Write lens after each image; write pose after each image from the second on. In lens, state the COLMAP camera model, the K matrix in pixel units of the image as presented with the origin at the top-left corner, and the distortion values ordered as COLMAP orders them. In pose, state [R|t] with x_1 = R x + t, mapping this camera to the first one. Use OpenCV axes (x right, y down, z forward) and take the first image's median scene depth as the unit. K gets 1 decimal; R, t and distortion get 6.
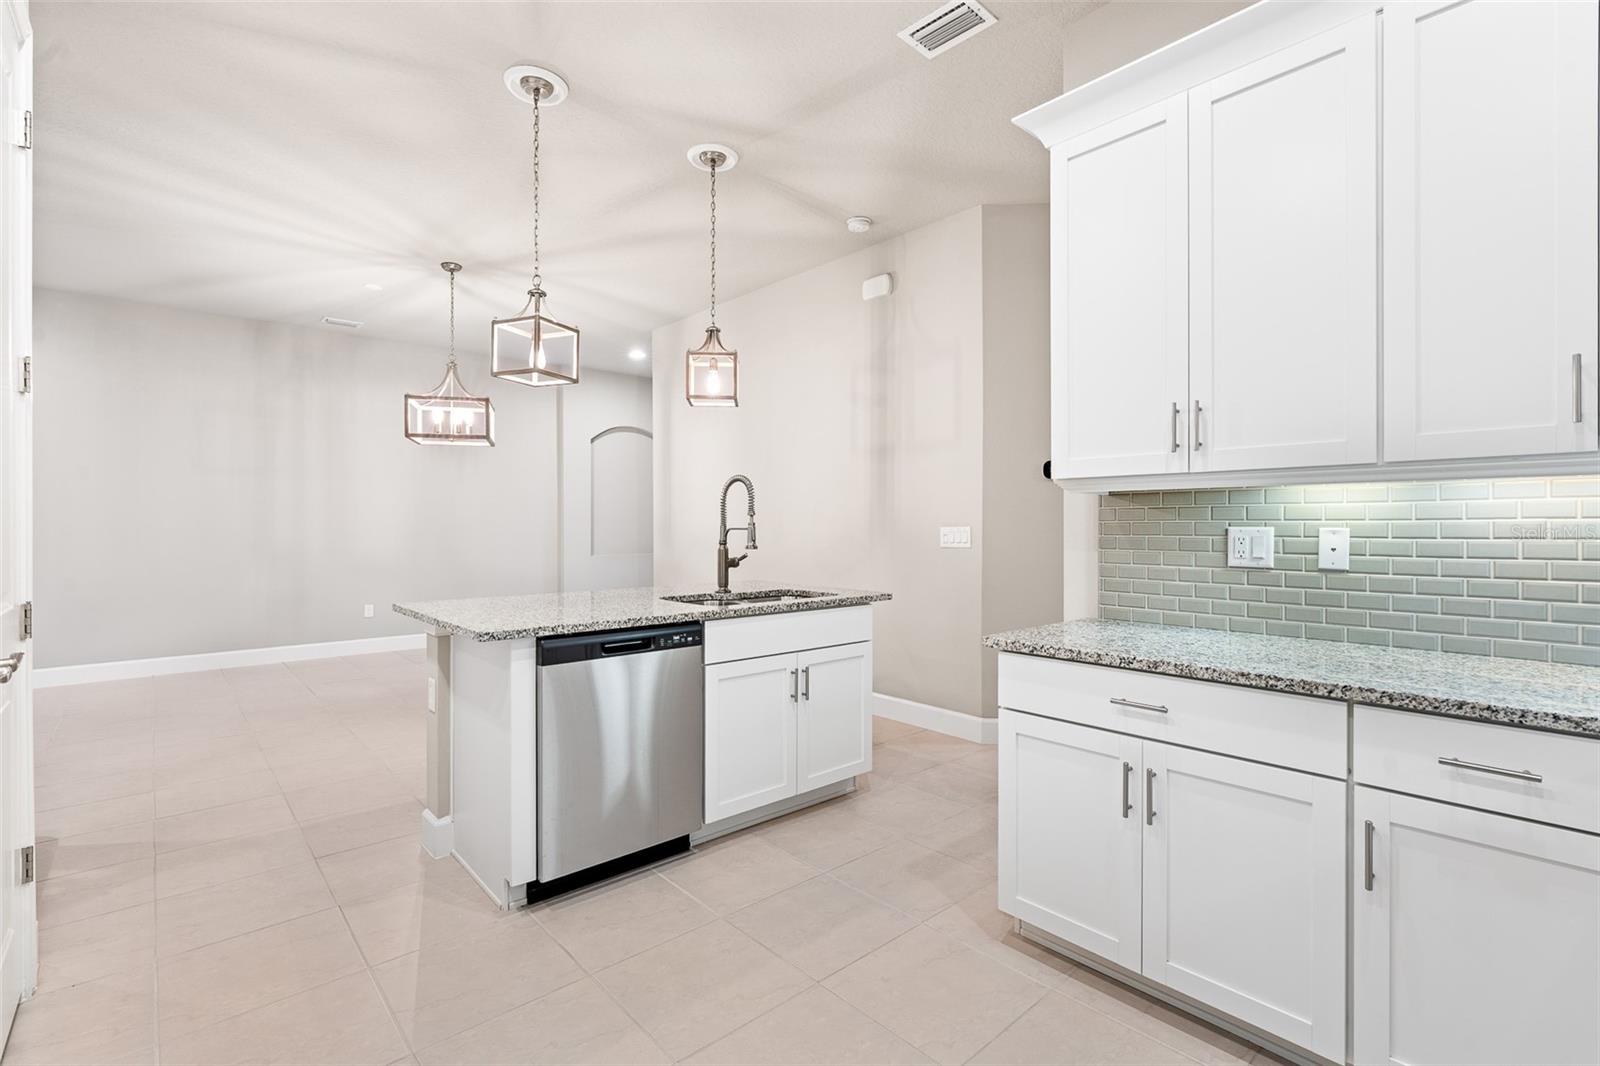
lens RADIAL K [[733.1, 0, 798.8], [0, 733.1, 522.2], [0, 0, 1]] dist [-0.000632, -0.000317]
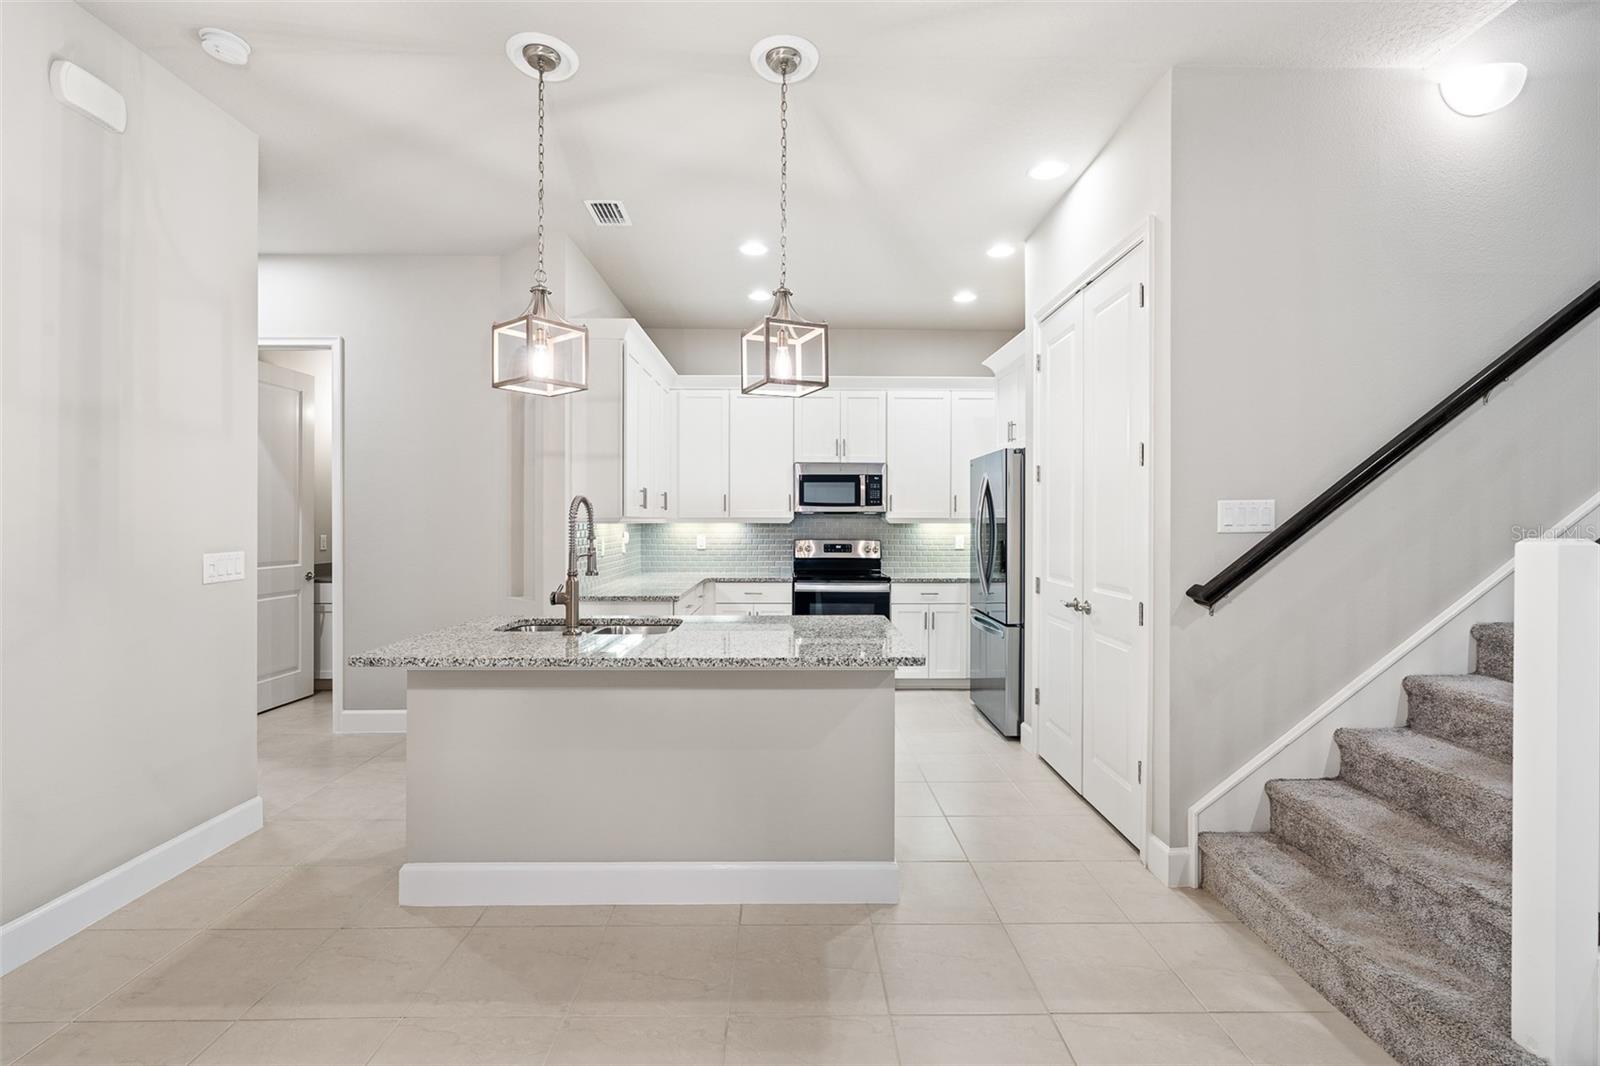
lens RADIAL K [[733.1, 0, 798.8], [0, 733.1, 522.2], [0, 0, 1]] dist [-0.000632, -0.000317]
pose [[-0.761230, -0.006194, 0.648453, -0.680323], [-0.005344, 0.999980, 0.003279, -0.028827], [-0.648460, -0.000970, -0.761248, 1.199293]]
